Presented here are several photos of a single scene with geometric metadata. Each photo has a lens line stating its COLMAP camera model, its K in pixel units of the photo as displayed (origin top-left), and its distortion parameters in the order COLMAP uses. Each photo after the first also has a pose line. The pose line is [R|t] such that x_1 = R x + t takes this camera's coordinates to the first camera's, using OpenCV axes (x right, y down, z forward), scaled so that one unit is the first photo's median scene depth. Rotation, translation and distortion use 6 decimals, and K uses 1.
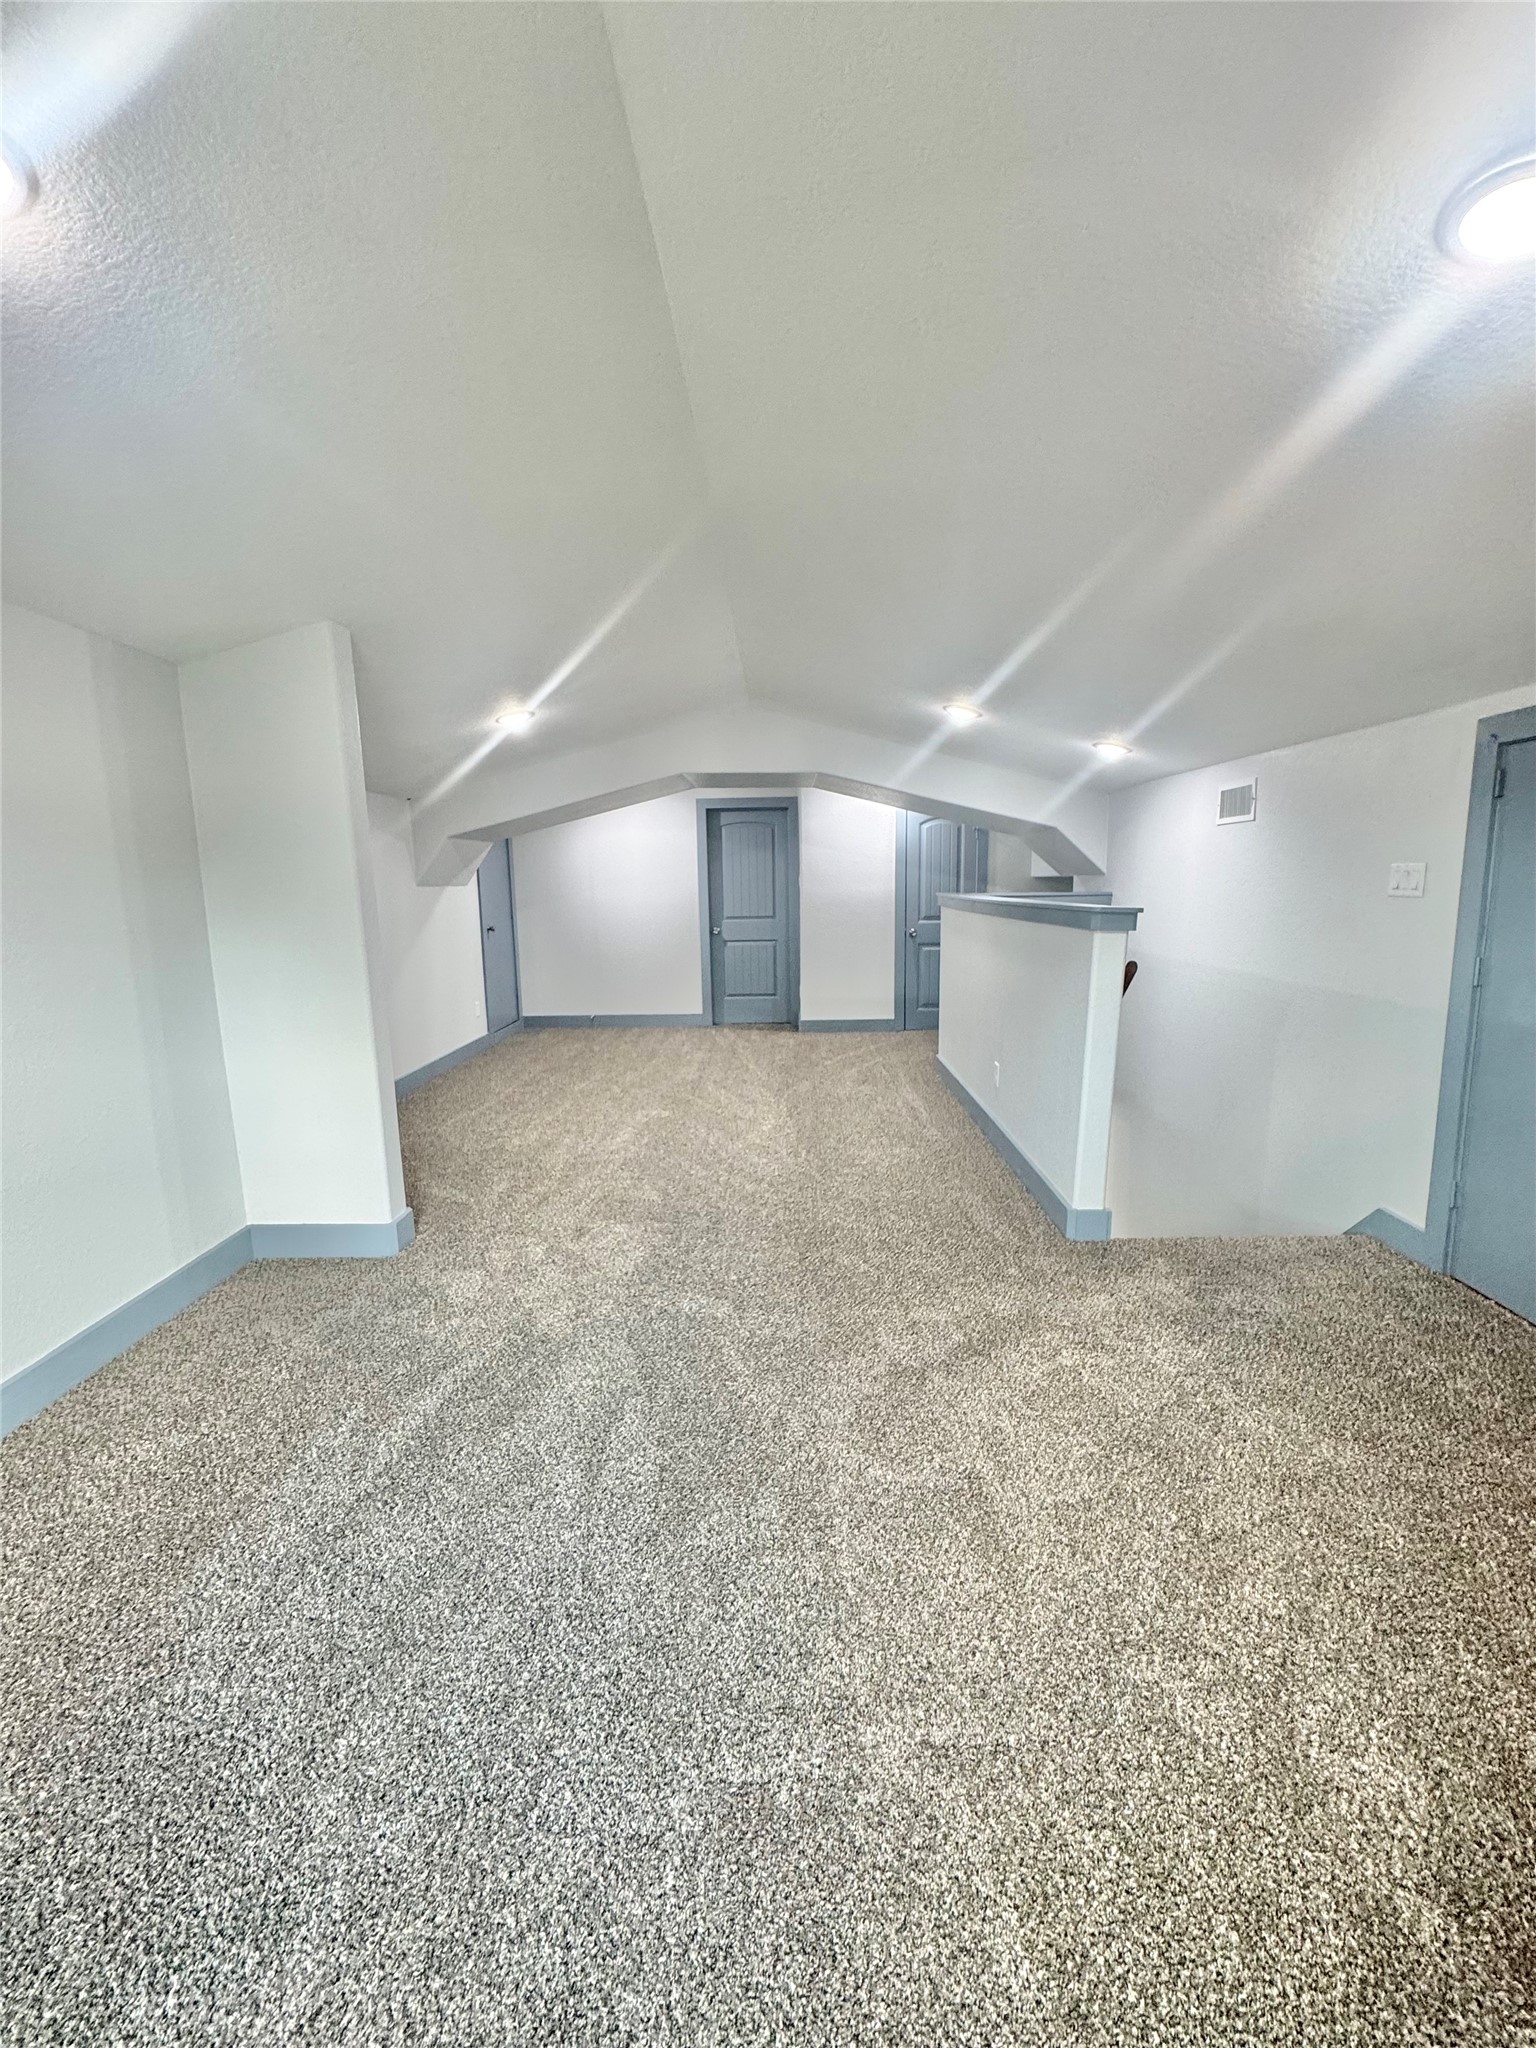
lens RADIAL K [[825.4, 0, 779.4], [0, 825.4, 1023.3], [0, 0, 1]] dist [0.000377, -0.000058]
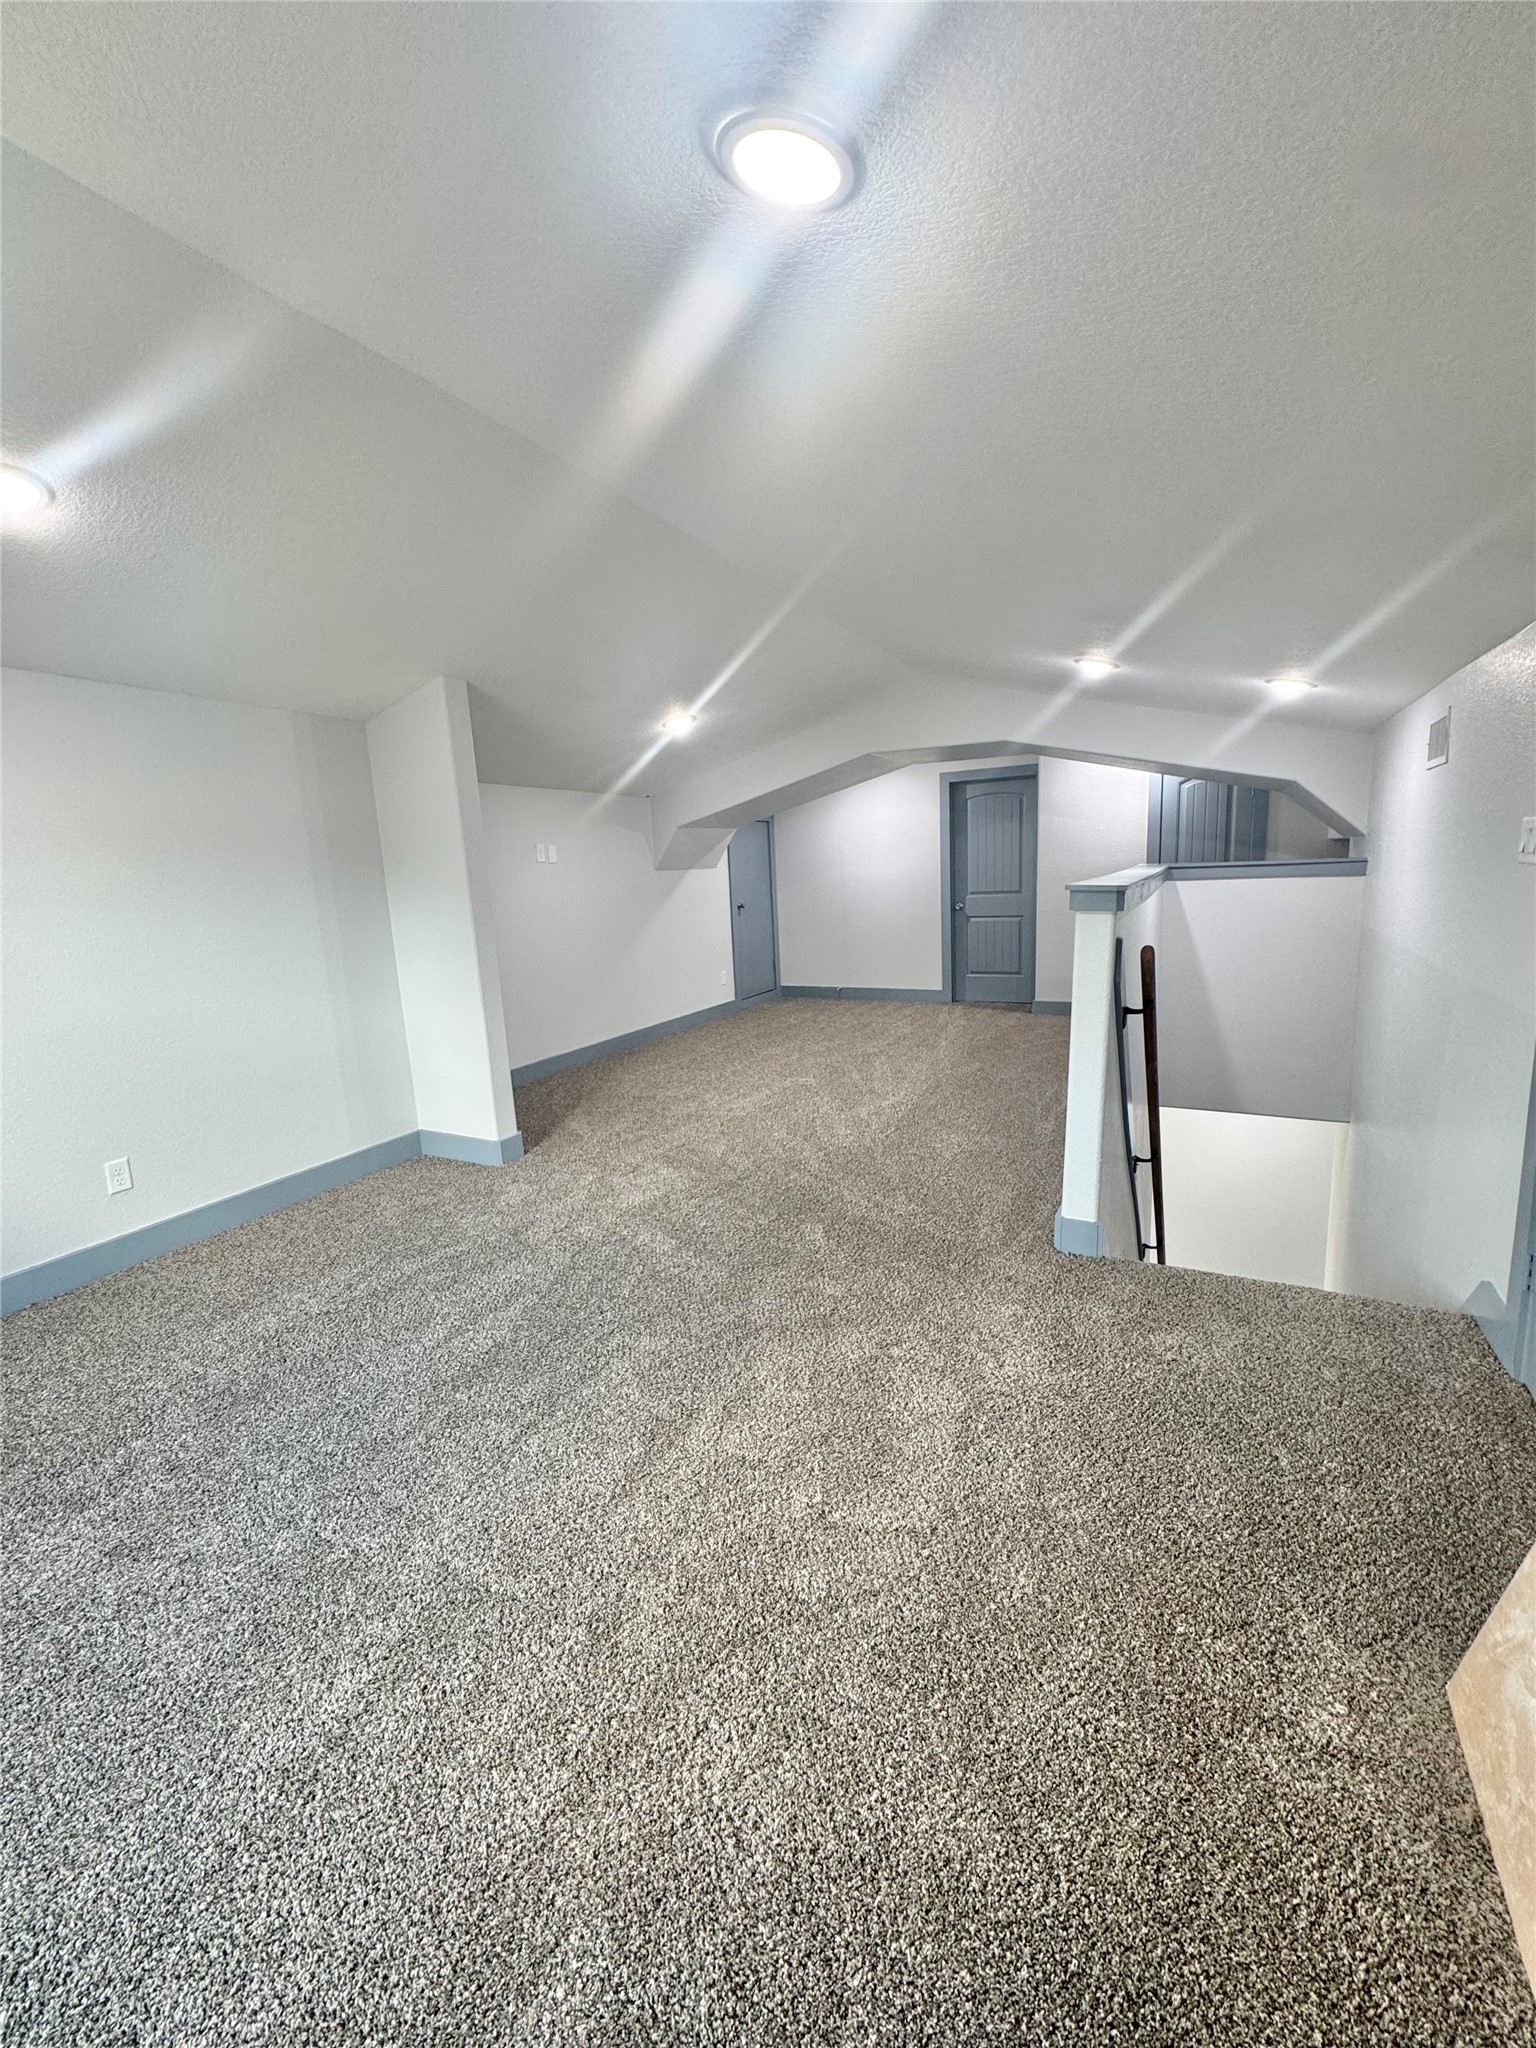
lens RADIAL K [[825.4, 0, 770.1], [0, 825.4, 1019.6], [0, 0, 1]] dist [0.000377, -0.000058]
pose [[0.892627, 0.056030, -0.447301, 0.355984], [-0.043480, 0.998321, 0.038284, -0.010305], [0.448695, -0.014724, 0.893564, 0.033147]]
